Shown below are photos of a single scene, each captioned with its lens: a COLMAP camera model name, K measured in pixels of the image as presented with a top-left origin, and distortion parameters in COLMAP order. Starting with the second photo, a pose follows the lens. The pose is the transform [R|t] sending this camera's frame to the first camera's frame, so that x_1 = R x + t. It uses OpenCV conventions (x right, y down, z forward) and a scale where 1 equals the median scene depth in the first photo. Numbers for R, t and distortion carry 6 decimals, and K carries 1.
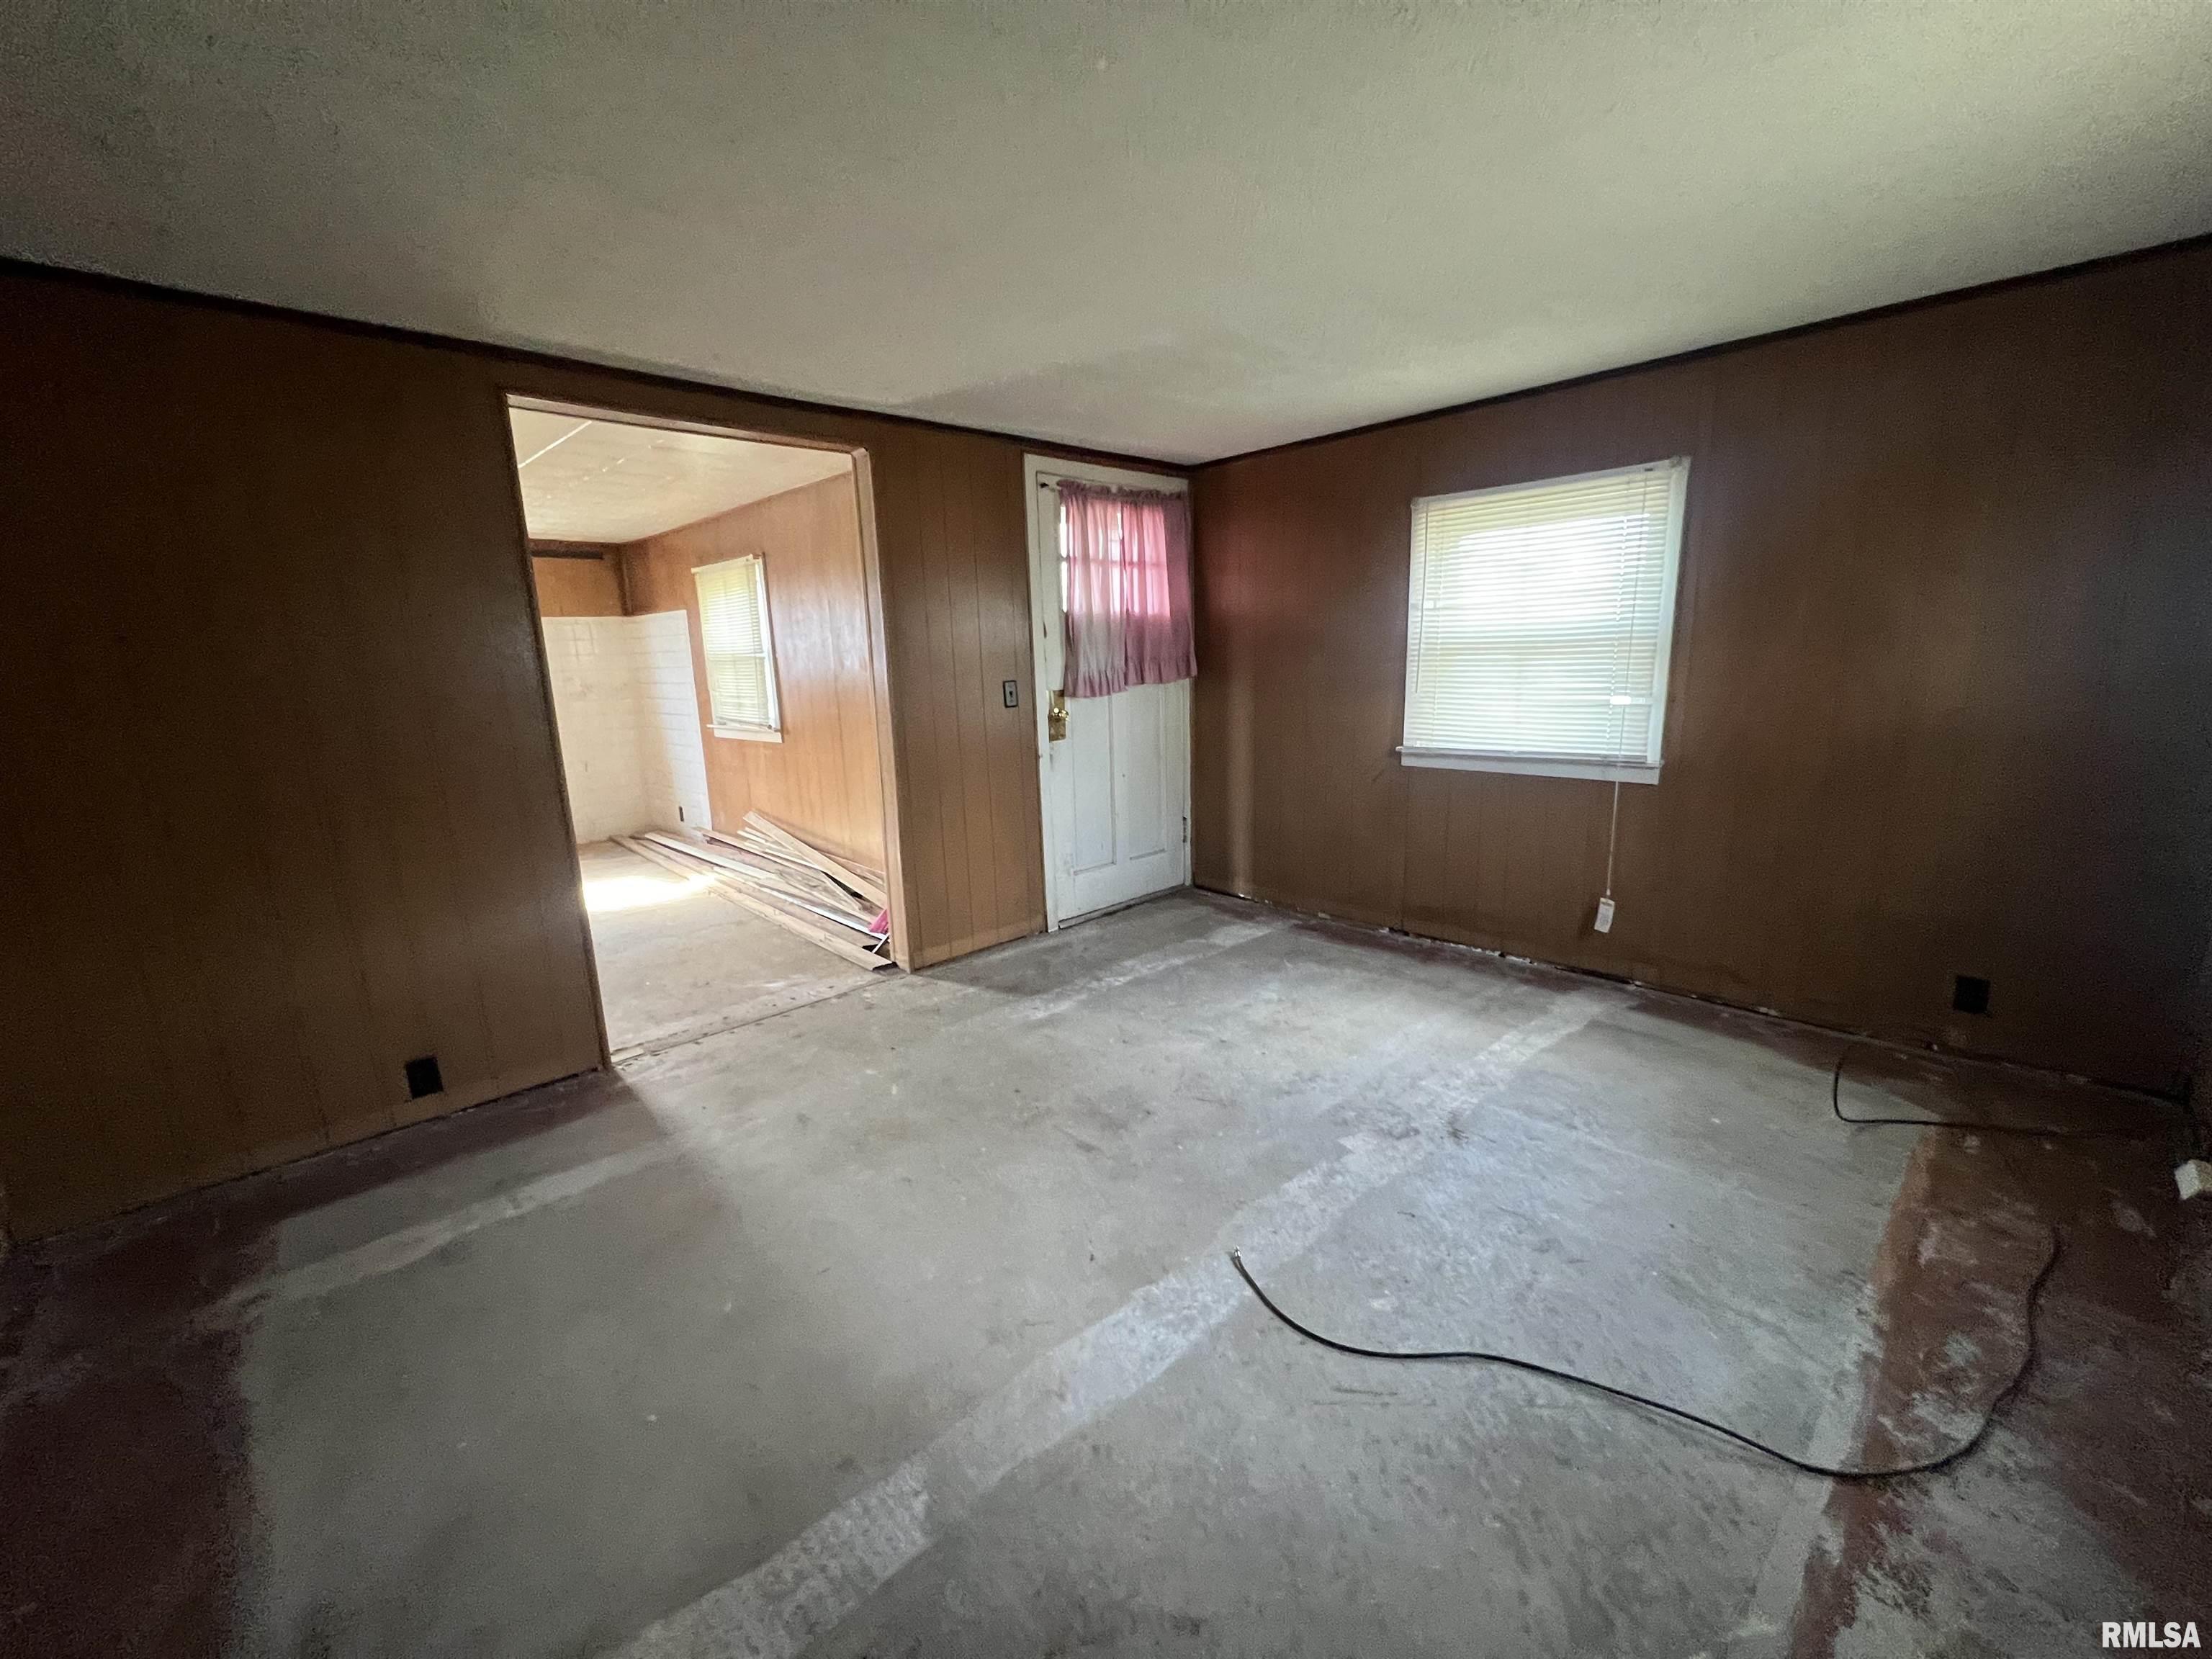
lens RADIAL K [[888.6, 0, 1101.6], [0, 888.6, 830.4], [0, 0, 1]] dist [0.002131, 0.000234]
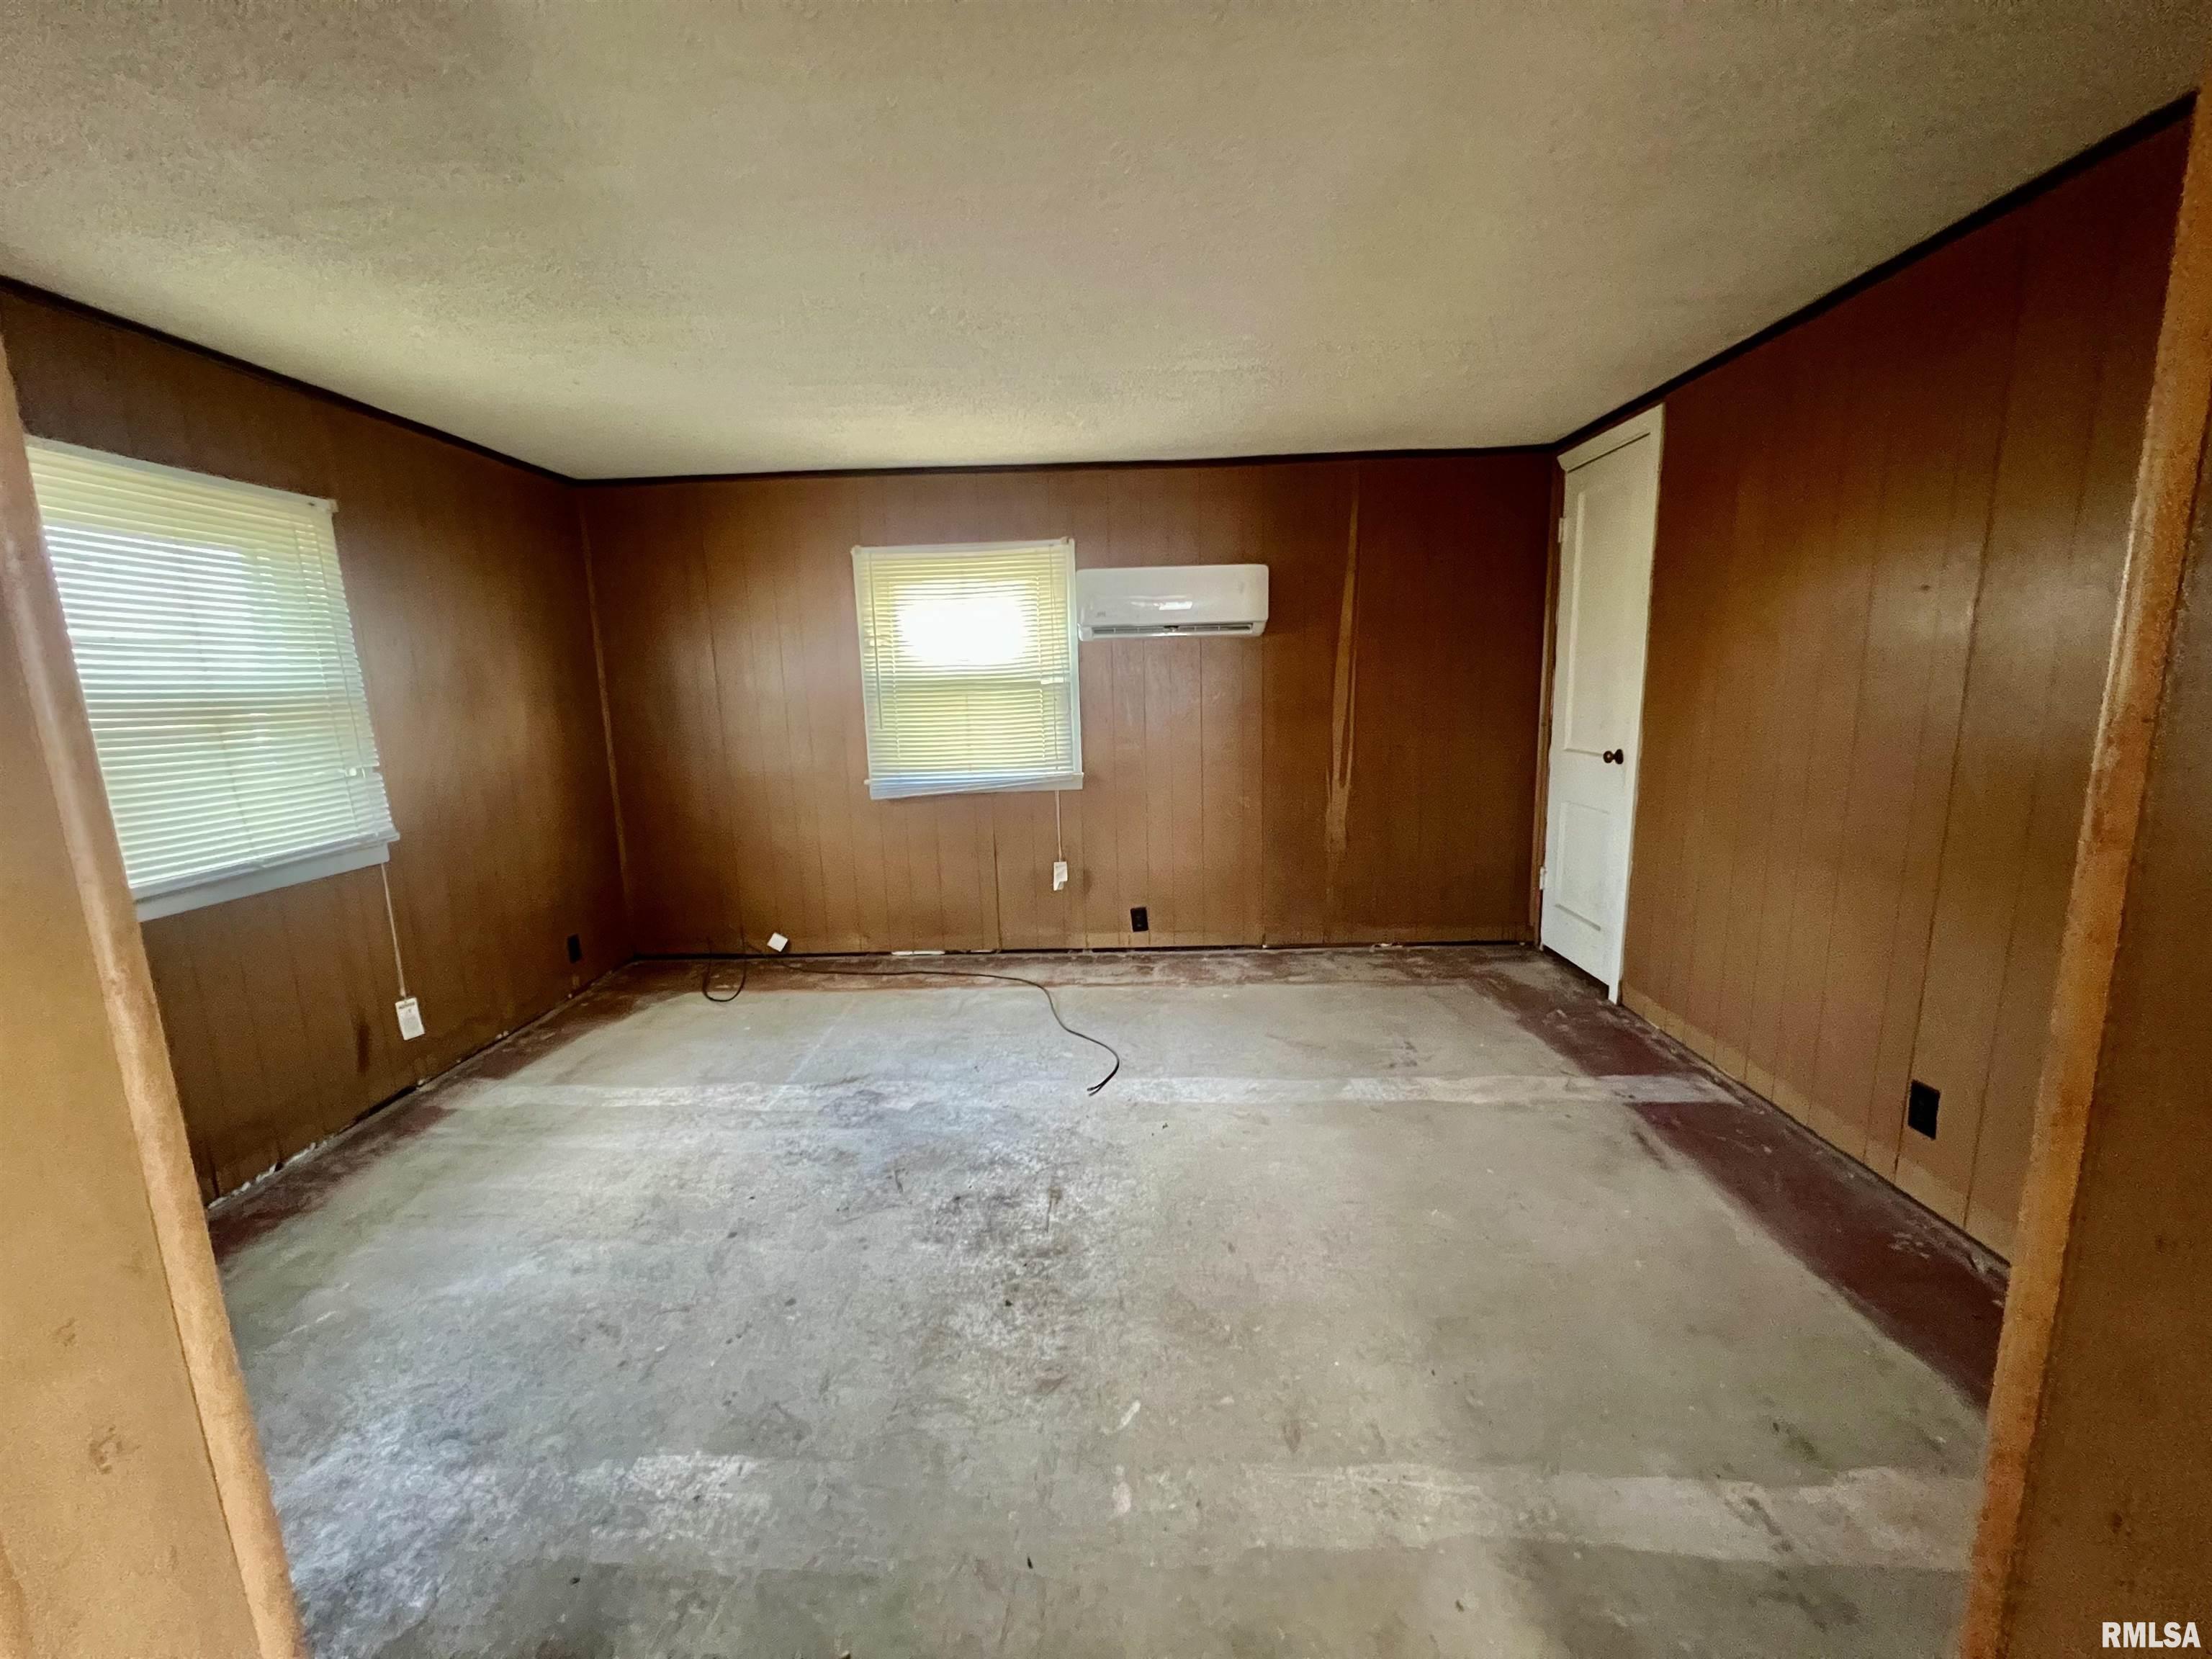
lens RADIAL K [[888.6, 0, 1101.6], [0, 888.6, 830.4], [0, 0, 1]] dist [0.002131, 0.000234]
pose [[-0.706434, -0.066095, 0.704687, -0.605914], [0.189563, 0.941588, 0.278347, -0.228024], [-0.681922, 0.330216, -0.652640, 1.276891]]
